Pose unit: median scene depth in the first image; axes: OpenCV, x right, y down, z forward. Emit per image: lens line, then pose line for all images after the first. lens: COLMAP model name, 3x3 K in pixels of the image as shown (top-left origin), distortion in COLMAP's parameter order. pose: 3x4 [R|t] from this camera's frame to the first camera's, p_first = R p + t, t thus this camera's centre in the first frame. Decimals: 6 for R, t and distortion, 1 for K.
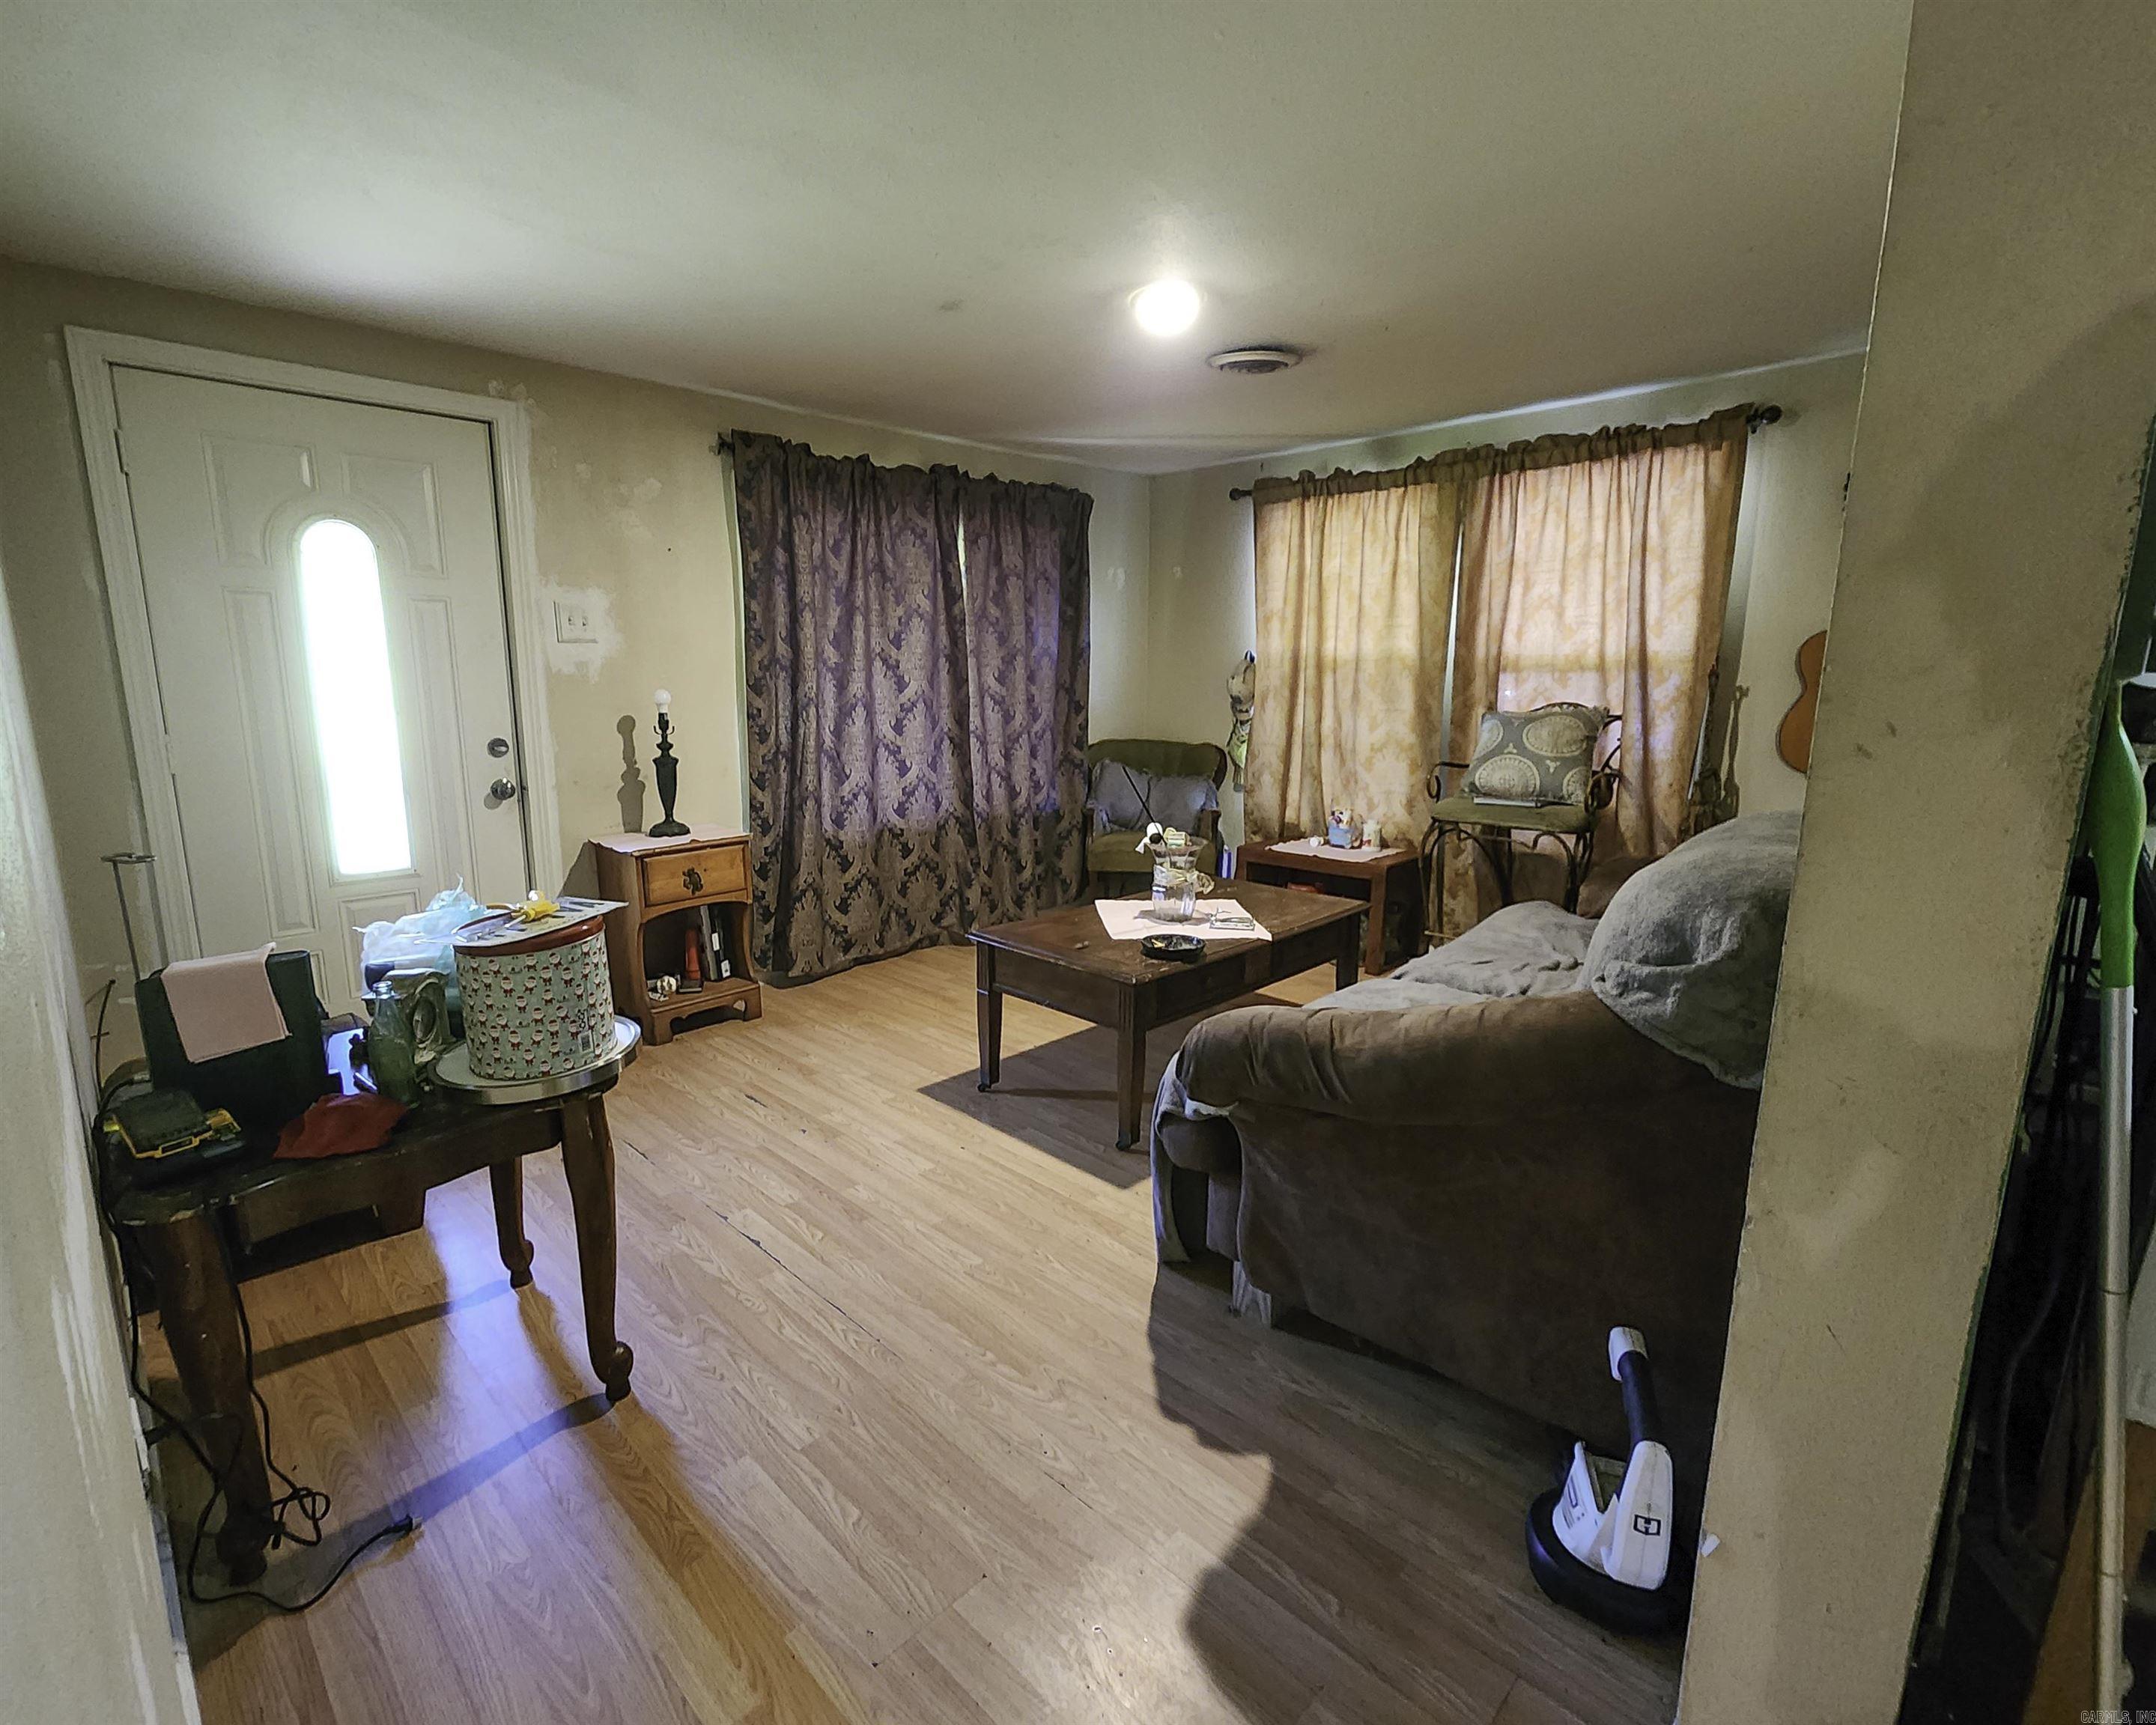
lens RADIAL K [[1008.3, 0, 1017.9], [0, 1008.3, 853.7], [0, 0, 1]] dist [0.002116, 0.001168]
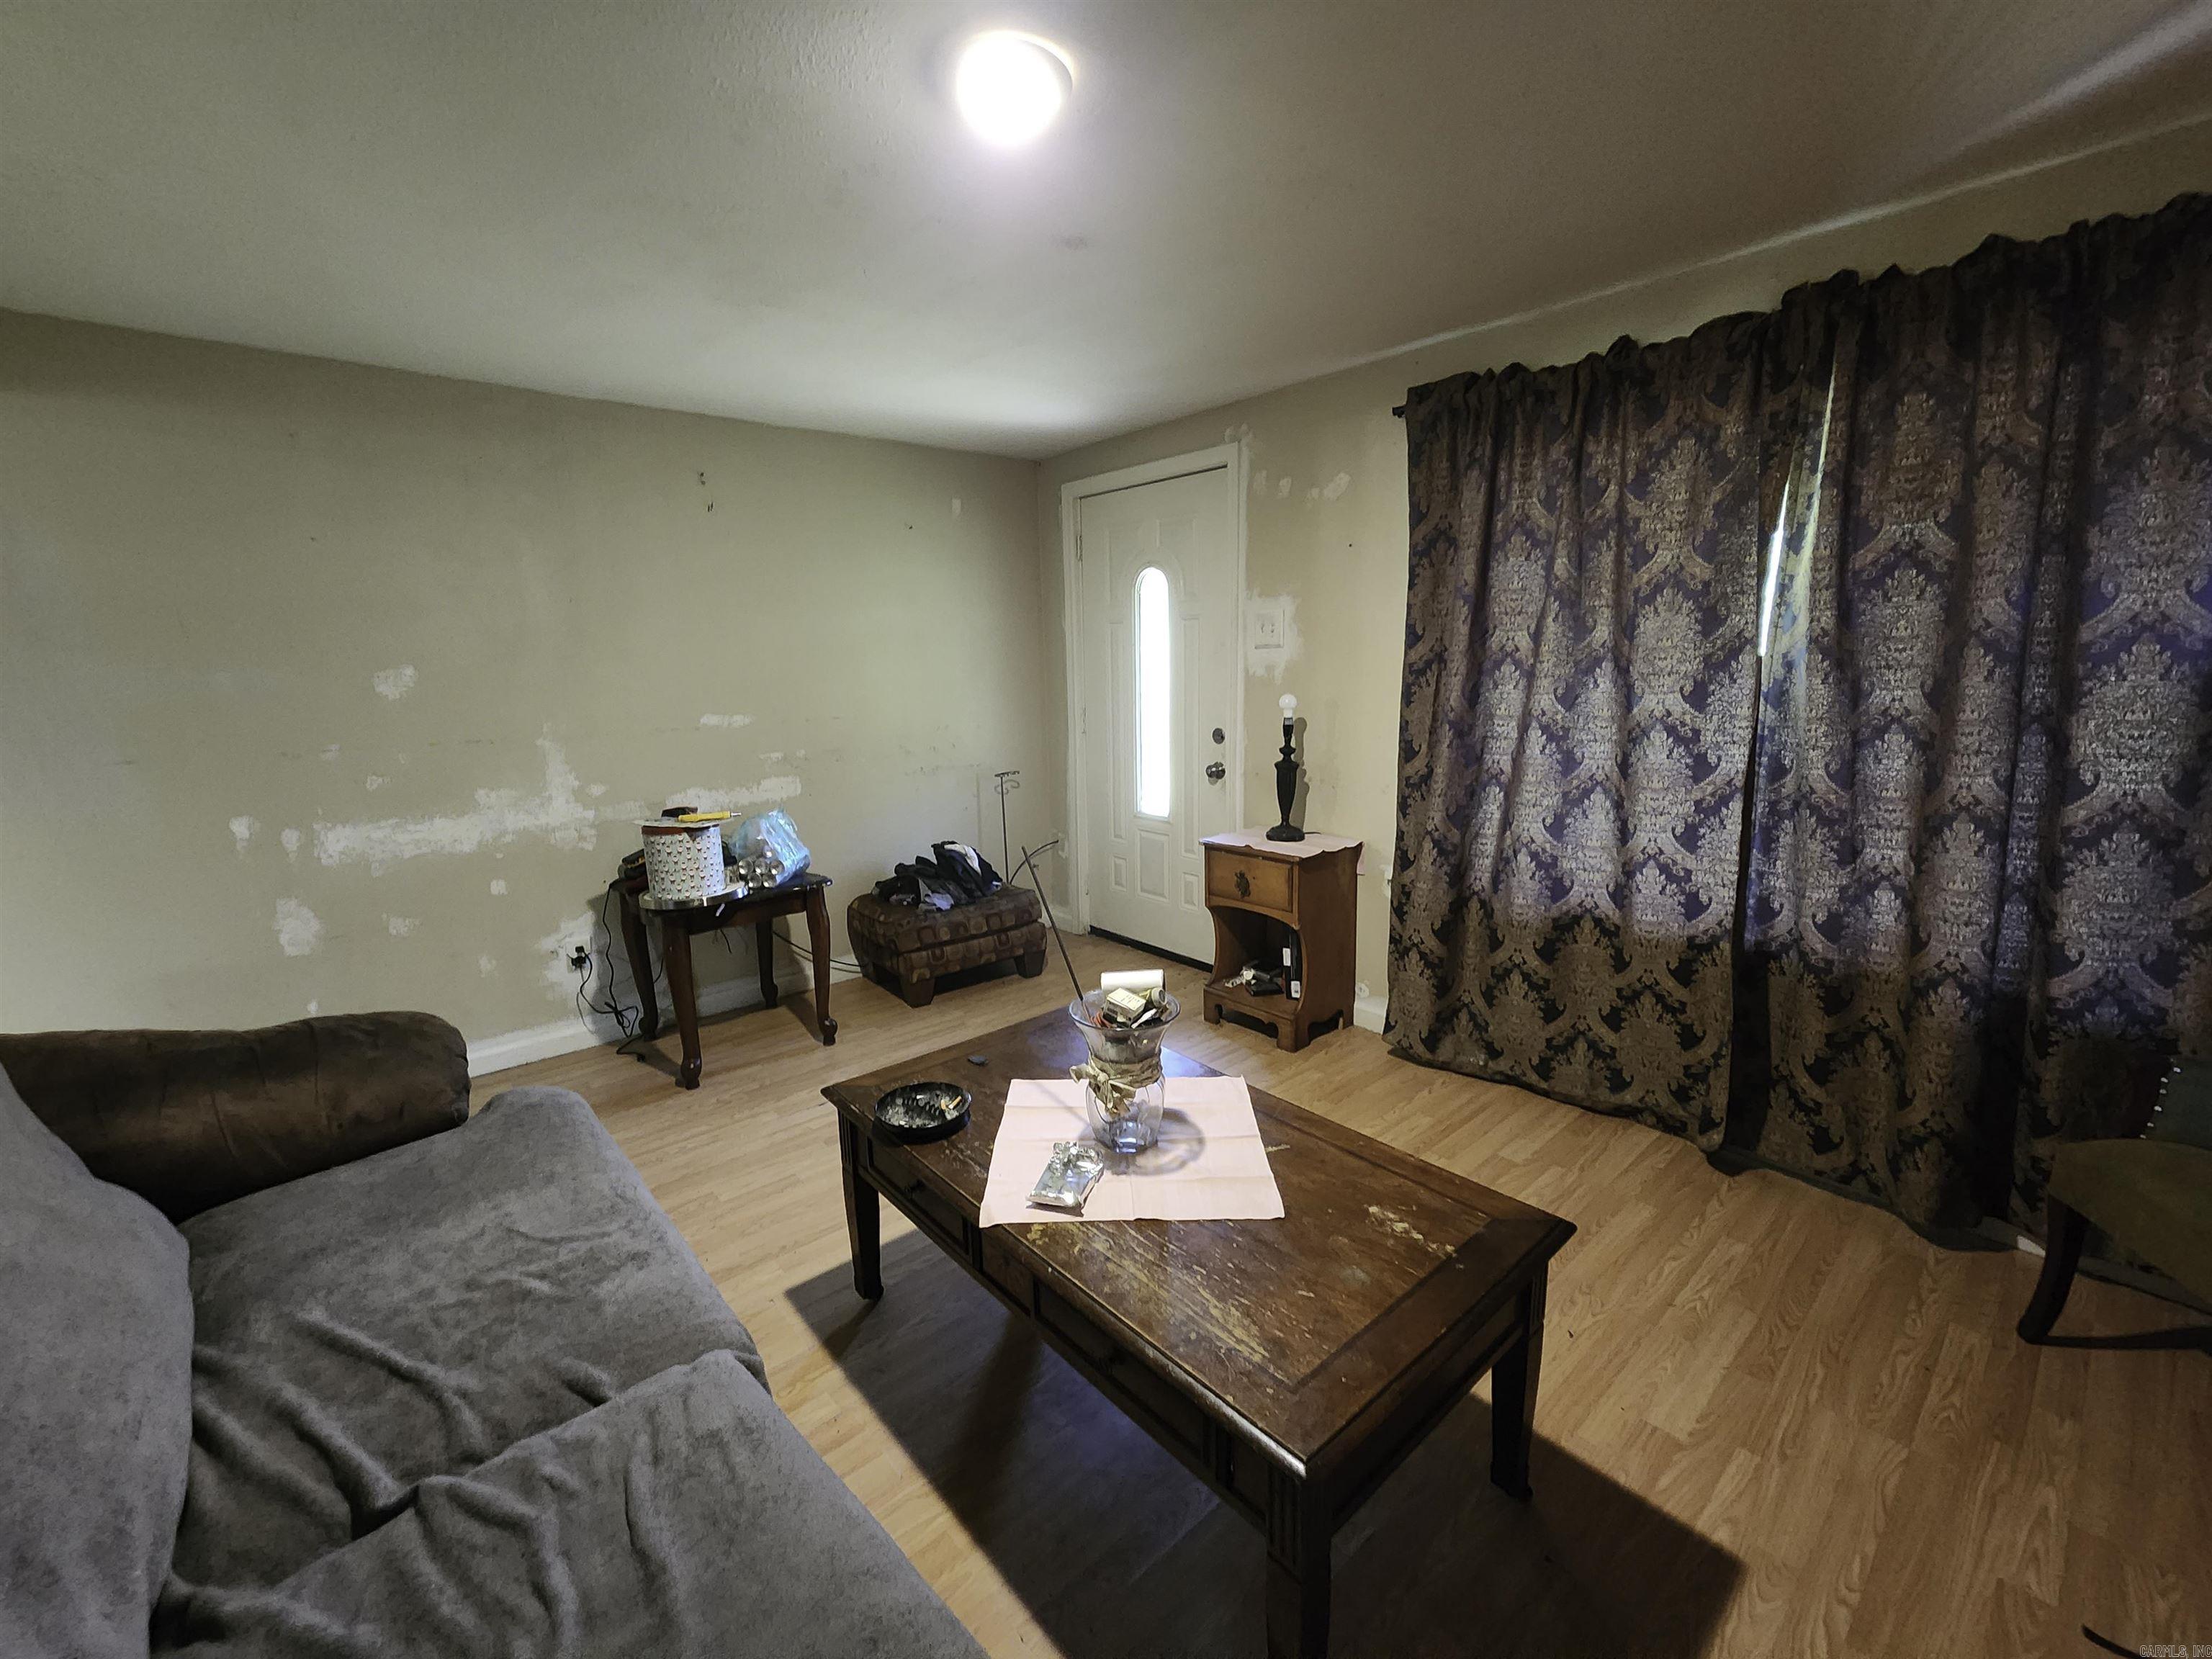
lens RADIAL K [[918.1, 0, 1100.4], [0, 918.1, 820.1], [0, 0, 1]] dist [0.001277, 0.000580]
pose [[-0.045061, 0.179565, -0.982714, 0.576642], [-0.160041, 0.969710, 0.184527, -0.181871], [0.986081, 0.165589, -0.014958, 0.862879]]
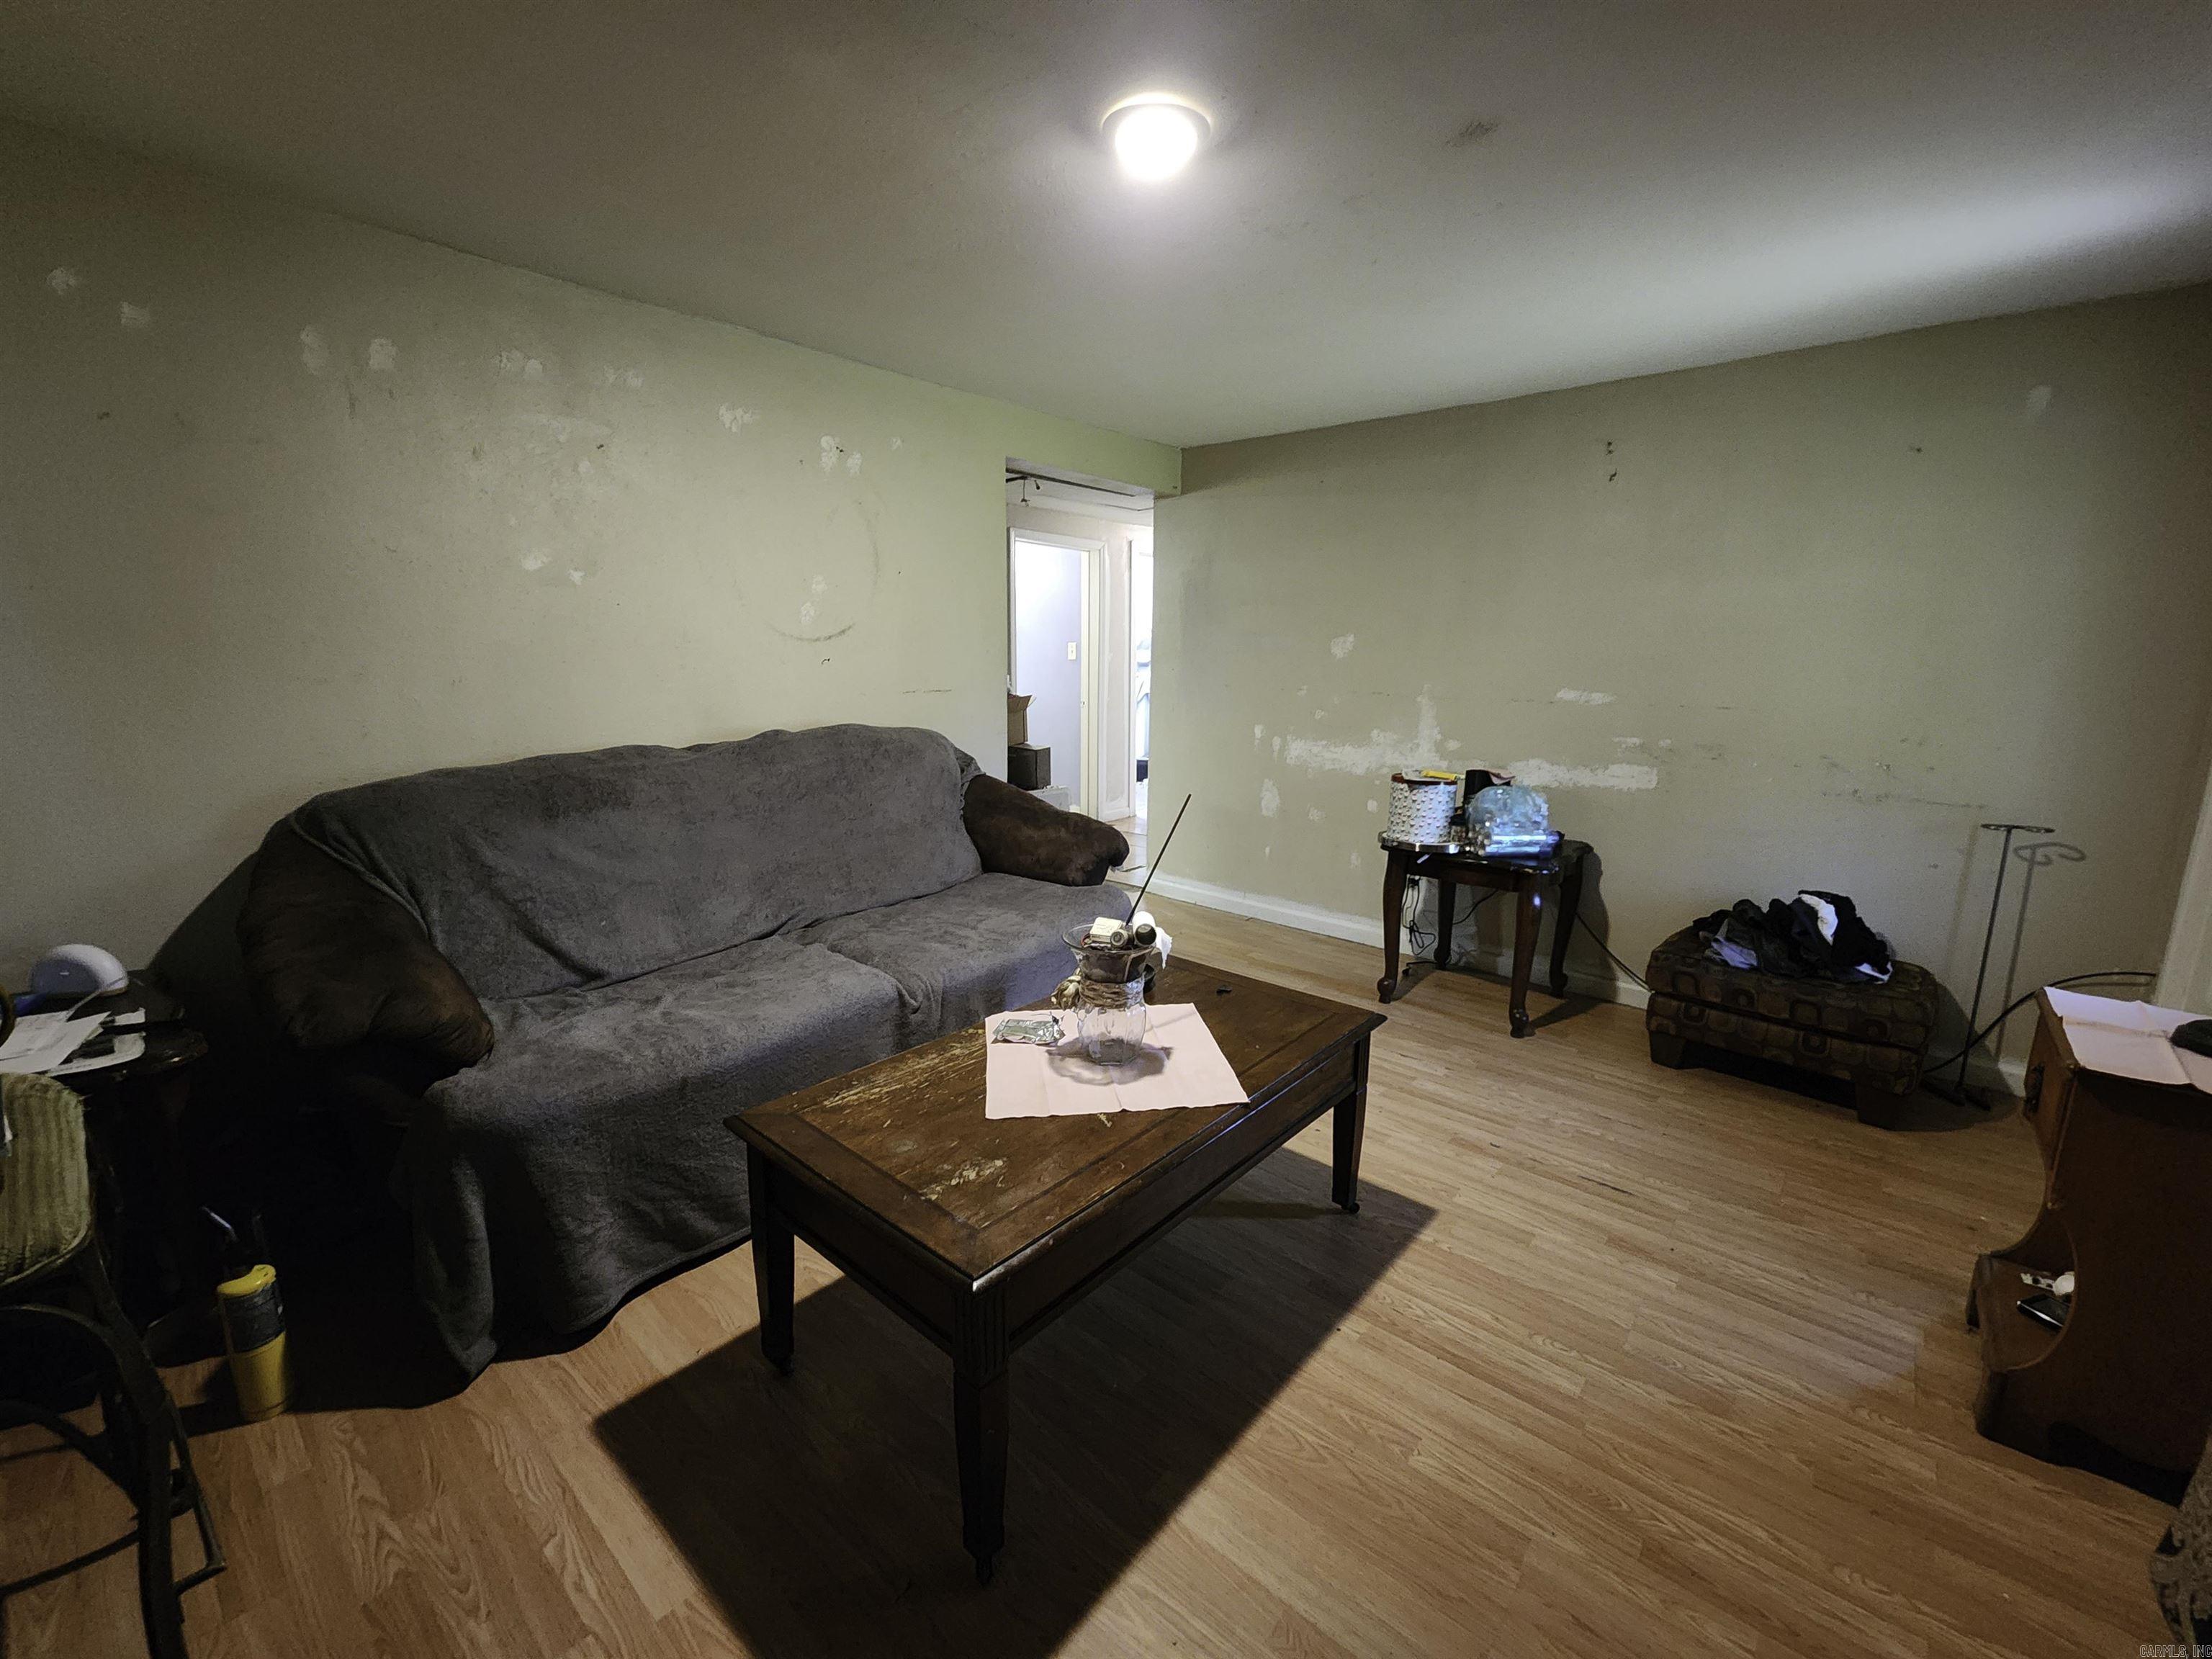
lens RADIAL K [[918.1, 0, 1100.4], [0, 918.1, 820.1], [0, 0, 1]] dist [0.001277, 0.000580]
pose [[-0.995566, 0.008579, -0.093673, 0.192807], [-0.025969, 0.932064, 0.361362, -0.256061], [0.090409, 0.362192, -0.927708, 1.341360]]
